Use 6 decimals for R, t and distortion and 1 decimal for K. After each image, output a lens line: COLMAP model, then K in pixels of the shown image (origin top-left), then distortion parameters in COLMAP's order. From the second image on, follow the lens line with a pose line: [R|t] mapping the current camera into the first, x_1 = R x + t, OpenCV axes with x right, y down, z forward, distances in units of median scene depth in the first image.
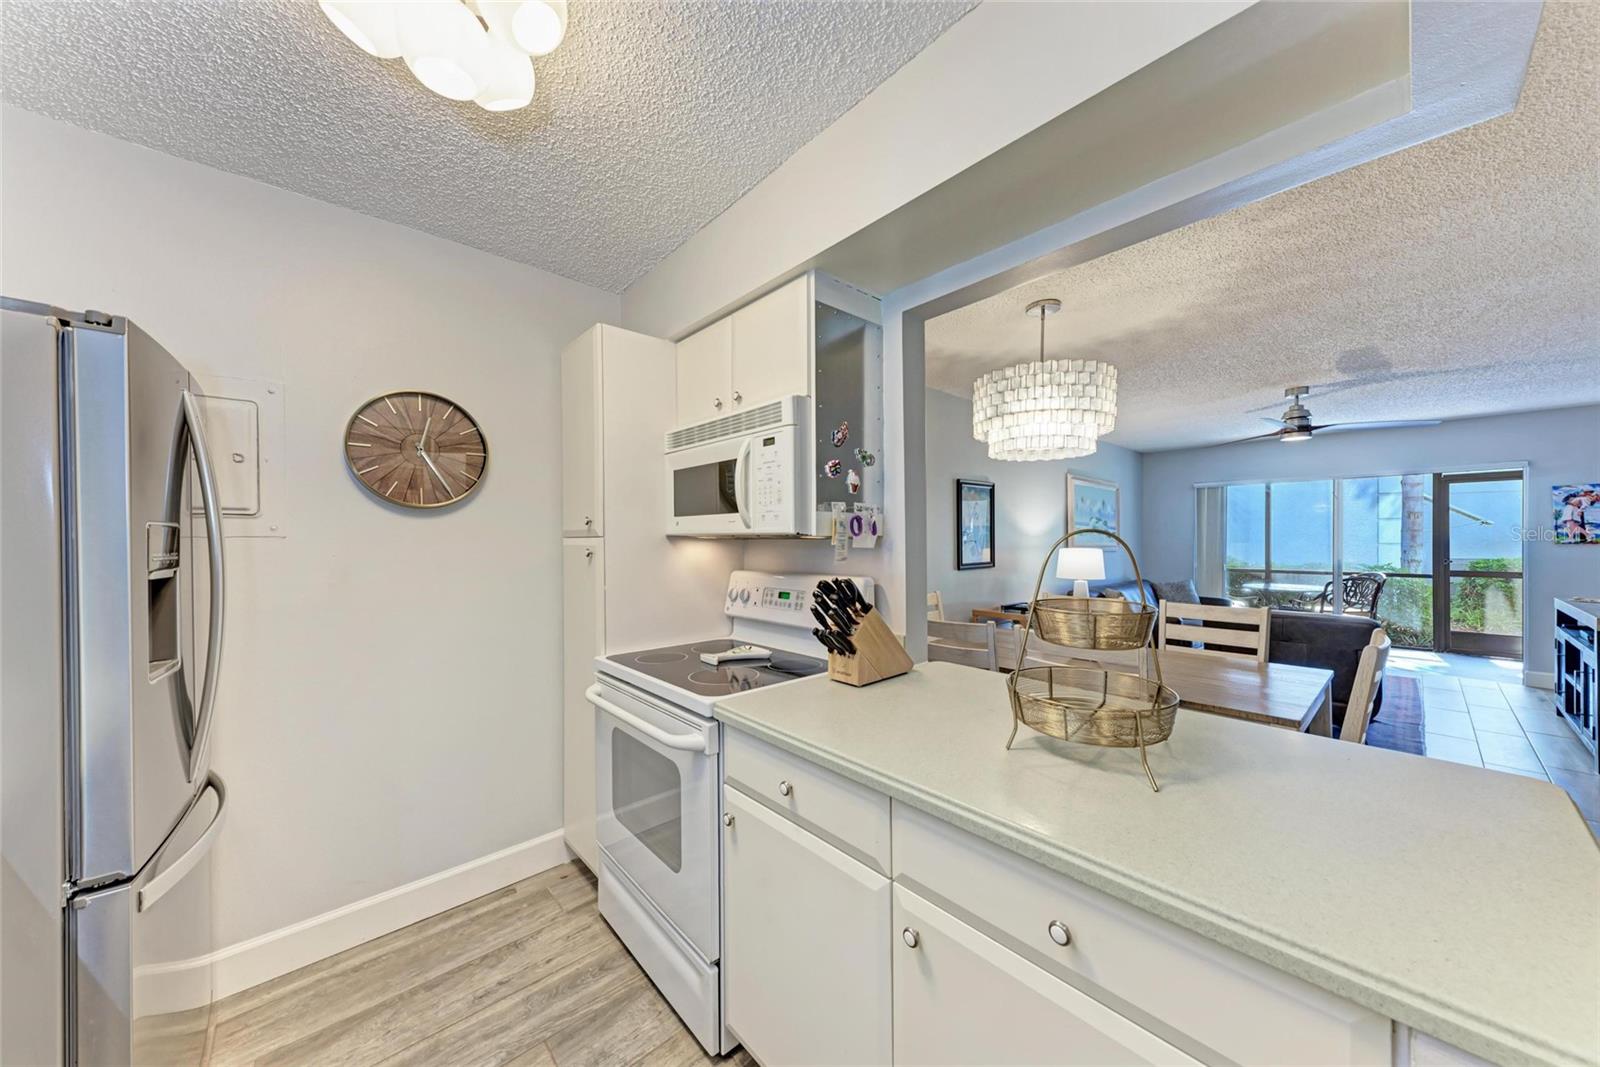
lens RADIAL K [[546.1, 0, 807.4], [0, 546.1, 540.1], [0, 0, 1]] dist [0.012521, -0.002706]
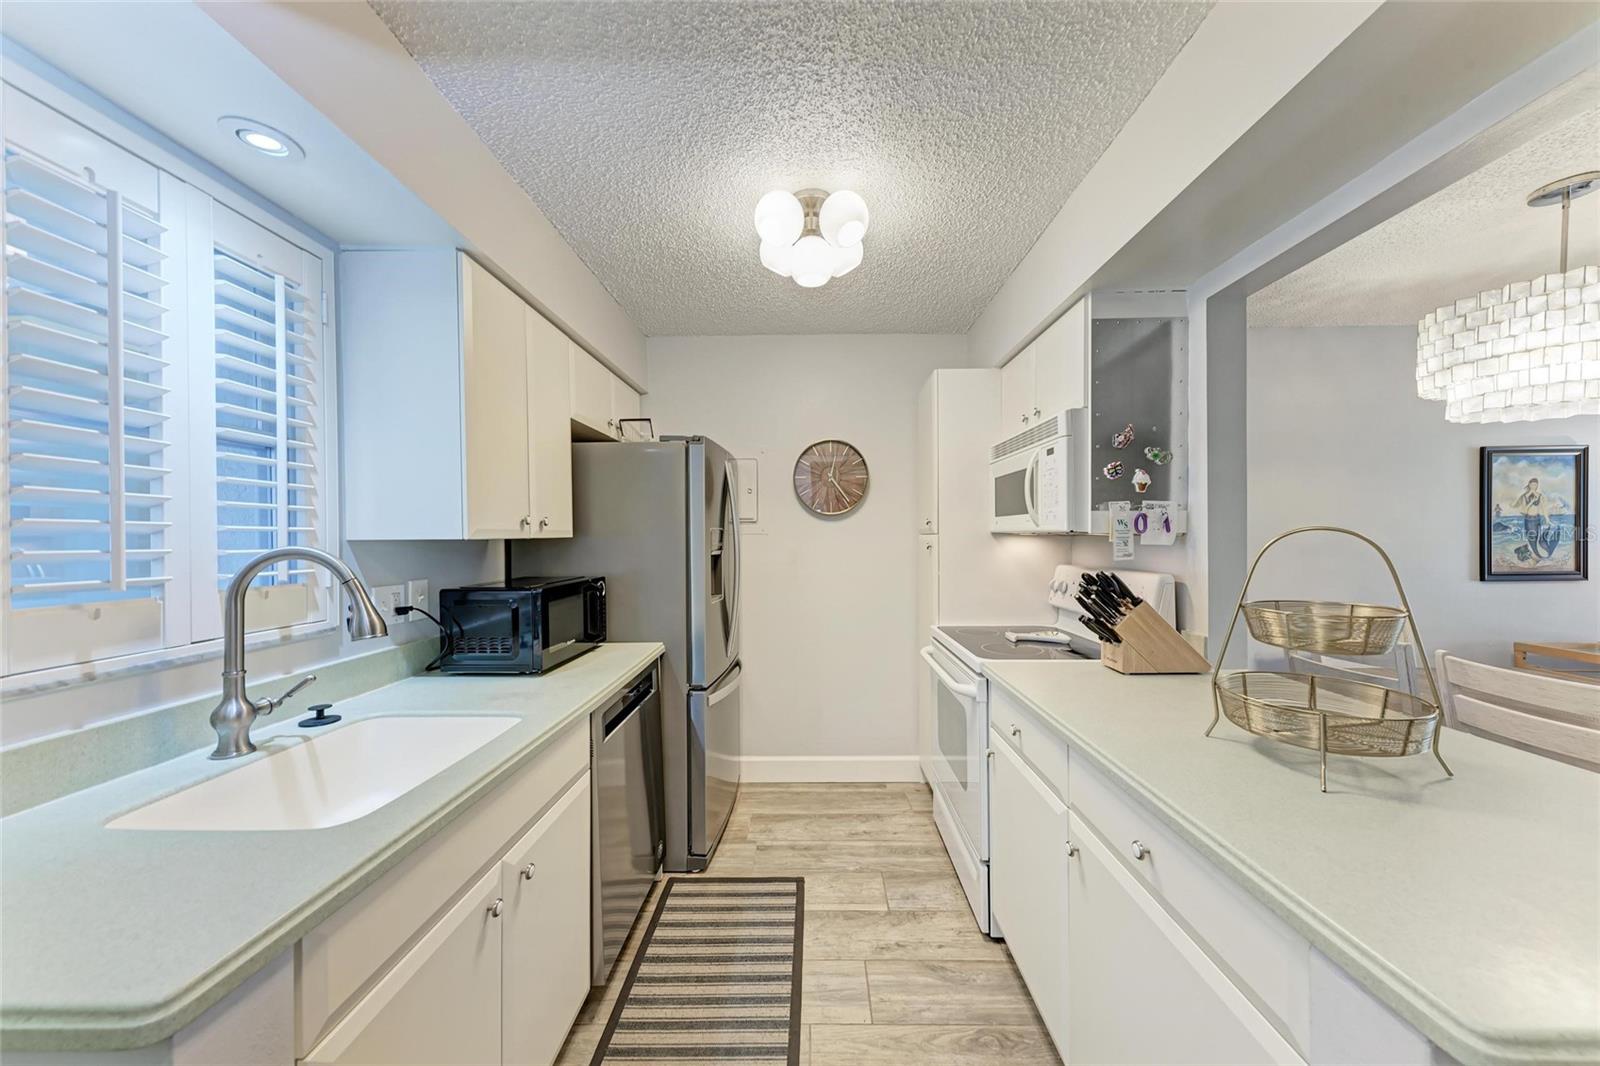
lens RADIAL K [[546.1, 0, 807.4], [0, 546.1, 539.6], [0, 0, 1]] dist [0.012521, -0.002706]
pose [[0.733882, 0.006306, -0.679248, 0.331609], [-0.000886, 0.999965, 0.008327, -0.003480], [0.679276, -0.005509, 0.733862, -0.192959]]
